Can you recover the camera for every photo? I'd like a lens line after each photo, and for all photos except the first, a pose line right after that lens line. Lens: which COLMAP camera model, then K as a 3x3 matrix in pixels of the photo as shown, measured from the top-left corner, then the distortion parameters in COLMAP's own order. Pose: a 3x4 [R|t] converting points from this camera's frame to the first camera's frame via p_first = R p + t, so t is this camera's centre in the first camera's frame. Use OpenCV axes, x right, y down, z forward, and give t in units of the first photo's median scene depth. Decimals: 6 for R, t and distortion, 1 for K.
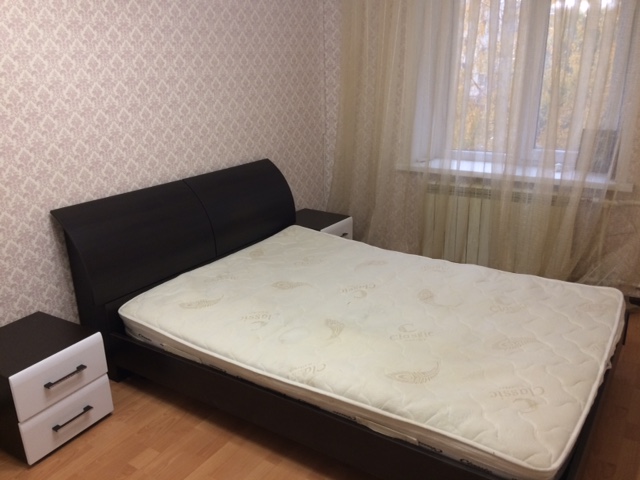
lens RADIAL K [[541.1, 0, 317.3], [0, 541.1, 236.9], [0, 0, 1]] dist [0.116392, -0.173813]
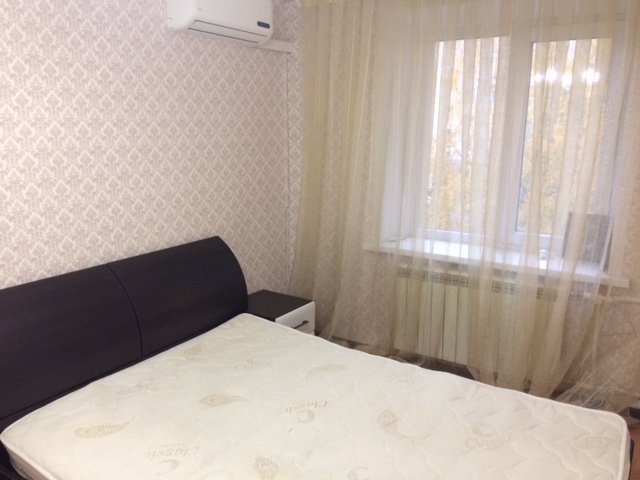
lens RADIAL K [[541.1, 0, 315.3], [0, 541.1, 236.3], [0, 0, 1]] dist [0.116392, -0.173813]
pose [[0.999655, 0.018741, 0.018383, 0.055258], [-0.016679, 0.994172, -0.106503, -0.056435], [-0.020272, 0.106160, 0.994142, 0.126963]]
